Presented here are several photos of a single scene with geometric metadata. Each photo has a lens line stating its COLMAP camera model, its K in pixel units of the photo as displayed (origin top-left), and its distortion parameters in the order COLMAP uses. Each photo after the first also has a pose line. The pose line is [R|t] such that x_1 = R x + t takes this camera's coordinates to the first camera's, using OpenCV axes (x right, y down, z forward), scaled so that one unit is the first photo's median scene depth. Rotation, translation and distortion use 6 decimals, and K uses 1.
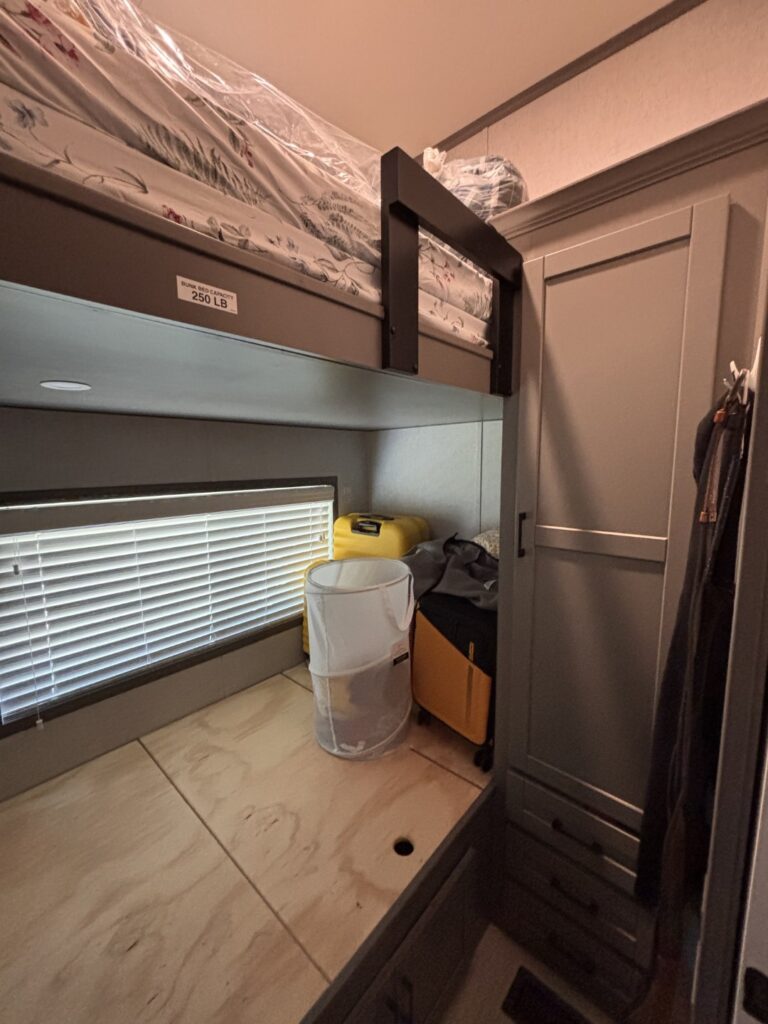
lens RADIAL K [[407.6, 0, 386.5], [0, 407.6, 507.0], [0, 0, 1]] dist [-0.008406, 0.000320]
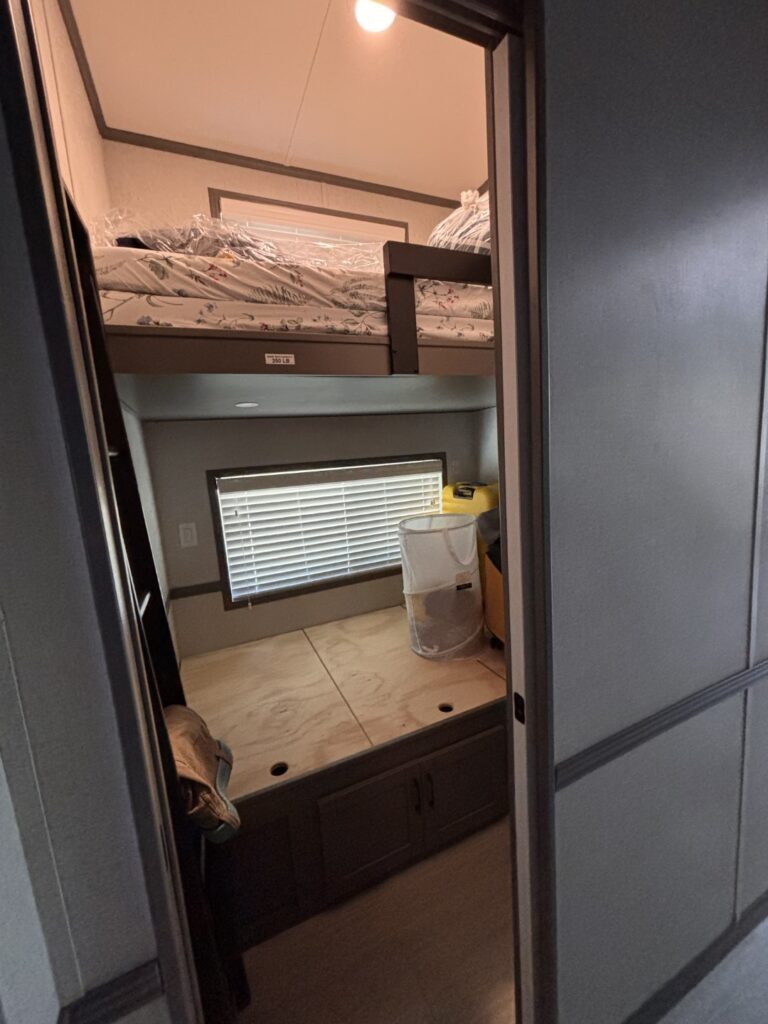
lens RADIAL K [[407.6, 0, 386.5], [0, 407.6, 507.0], [0, 0, 1]] dist [-0.008406, 0.000320]
pose [[0.906706, 0.000128, -0.421762, 0.497446], [0.013432, 0.999484, 0.029181, 0.108017], [0.421548, -0.032124, 0.906237, -0.378813]]
